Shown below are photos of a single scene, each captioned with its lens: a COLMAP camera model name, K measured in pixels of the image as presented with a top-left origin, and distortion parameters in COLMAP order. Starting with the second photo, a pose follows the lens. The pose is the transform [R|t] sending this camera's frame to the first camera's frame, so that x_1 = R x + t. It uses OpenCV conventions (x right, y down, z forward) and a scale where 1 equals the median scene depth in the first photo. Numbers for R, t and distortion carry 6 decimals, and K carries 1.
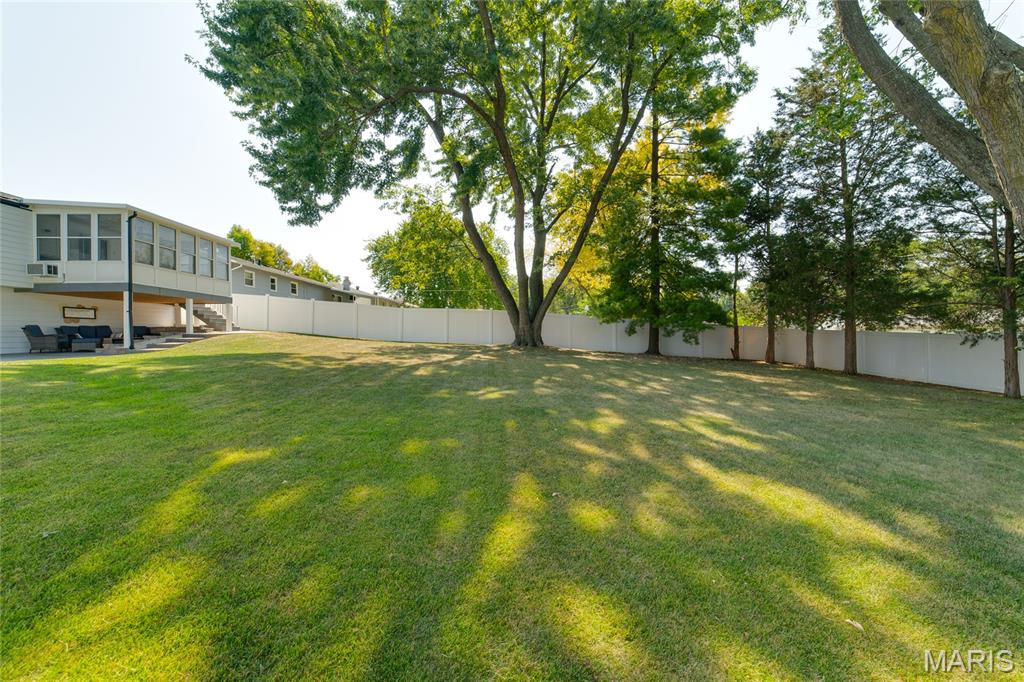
lens RADIAL K [[394.5, 0, 511.3], [0, 394.5, 329.7], [0, 0, 1]] dist [0.002190, 0.000254]
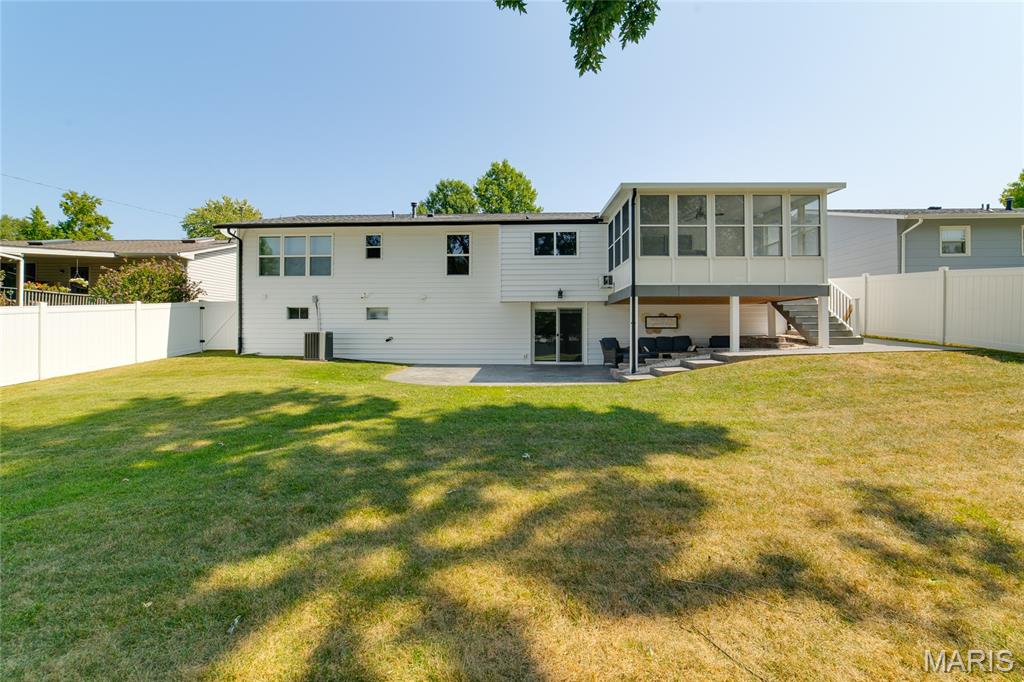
lens RADIAL K [[394.5, 0, 511.3], [0, 394.5, 329.7], [0, 0, 1]] dist [0.002190, 0.000254]
pose [[-0.010633, 0.006739, -0.999921, -0.201703], [0.017095, 0.999832, 0.006557, -0.039625], [0.999797, -0.017024, -0.010746, 0.712619]]
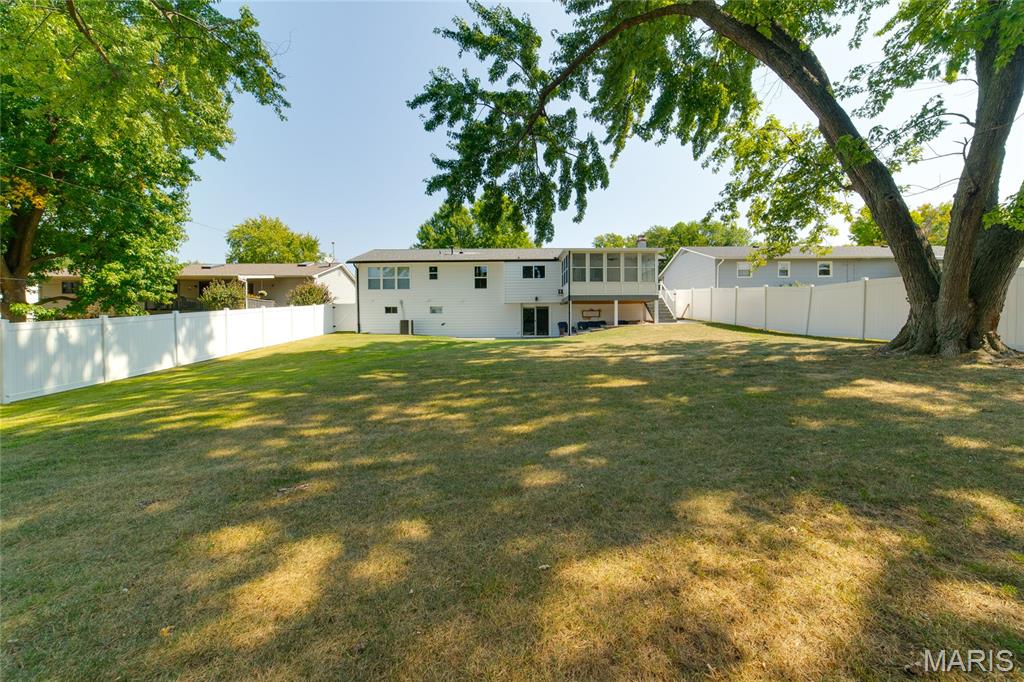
lens RADIAL K [[394.5, 0, 511.3], [0, 394.5, 329.7], [0, 0, 1]] dist [0.002190, 0.000254]
pose [[0.028691, 0.006688, -0.999566, 0.608176], [0.024395, 0.999675, 0.007389, 0.005282], [0.999291, -0.024596, 0.028519, 0.654793]]
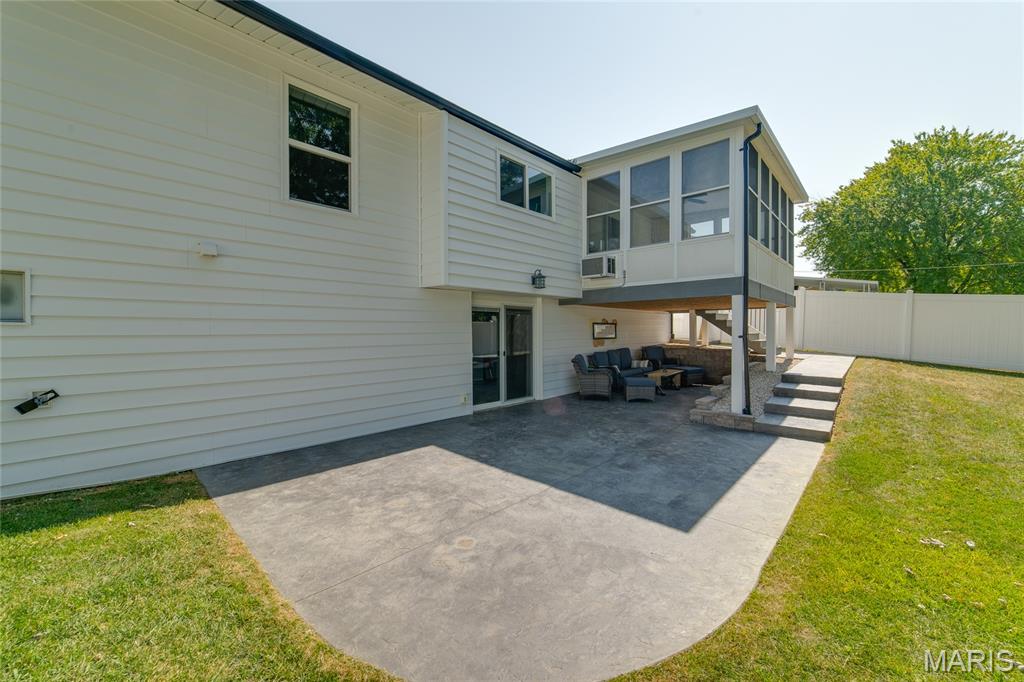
lens RADIAL K [[394.5, 0, 511.3], [0, 394.5, 329.7], [0, 0, 1]] dist [0.002190, 0.000254]
pose [[0.725048, 0.009995, -0.688626, -0.791432], [0.004144, 0.999813, 0.018875, -0.061338], [0.688686, -0.016539, 0.724871, 0.429077]]
